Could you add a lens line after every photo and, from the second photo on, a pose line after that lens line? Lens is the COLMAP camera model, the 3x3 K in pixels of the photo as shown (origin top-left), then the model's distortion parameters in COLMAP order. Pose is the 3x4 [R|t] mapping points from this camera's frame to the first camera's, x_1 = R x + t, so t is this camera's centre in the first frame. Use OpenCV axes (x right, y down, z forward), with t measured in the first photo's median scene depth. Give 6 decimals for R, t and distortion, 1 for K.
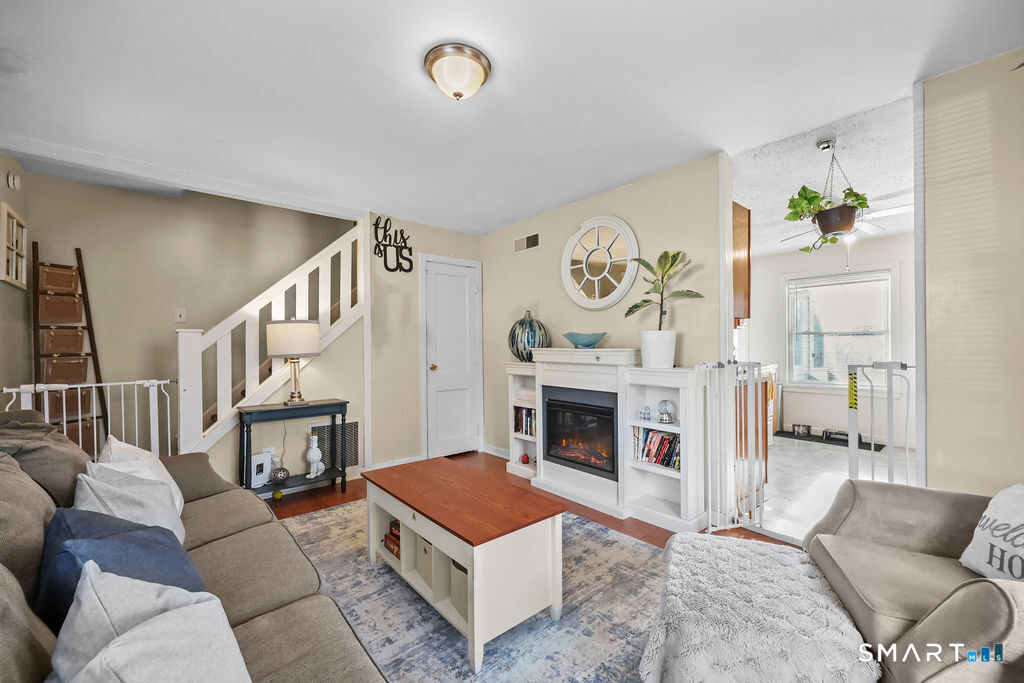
lens RADIAL K [[409.5, 0, 513.4], [0, 409.5, 342.8], [0, 0, 1]] dist [-0.000384, 0.000049]
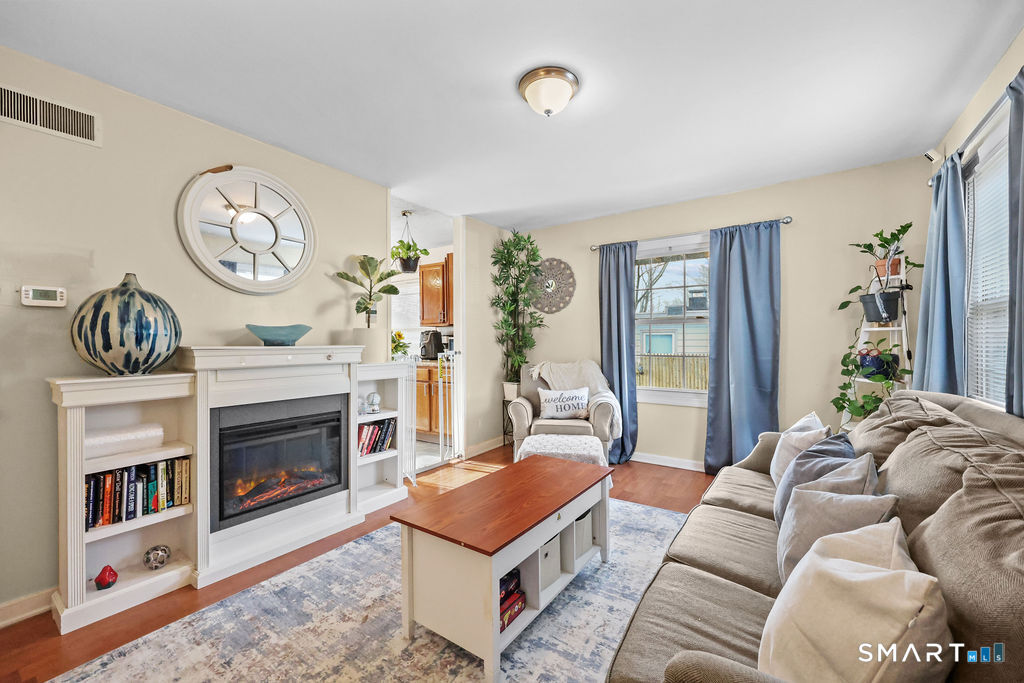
lens RADIAL K [[409.5, 0, 513.4], [0, 409.5, 342.8], [0, 0, 1]] dist [-0.000384, 0.000049]
pose [[-0.243406, 0.007179, 0.969898, -0.730251], [0.003703, 0.999972, -0.006473, 0.015582], [-0.969918, 0.002016, -0.243425, 0.851196]]
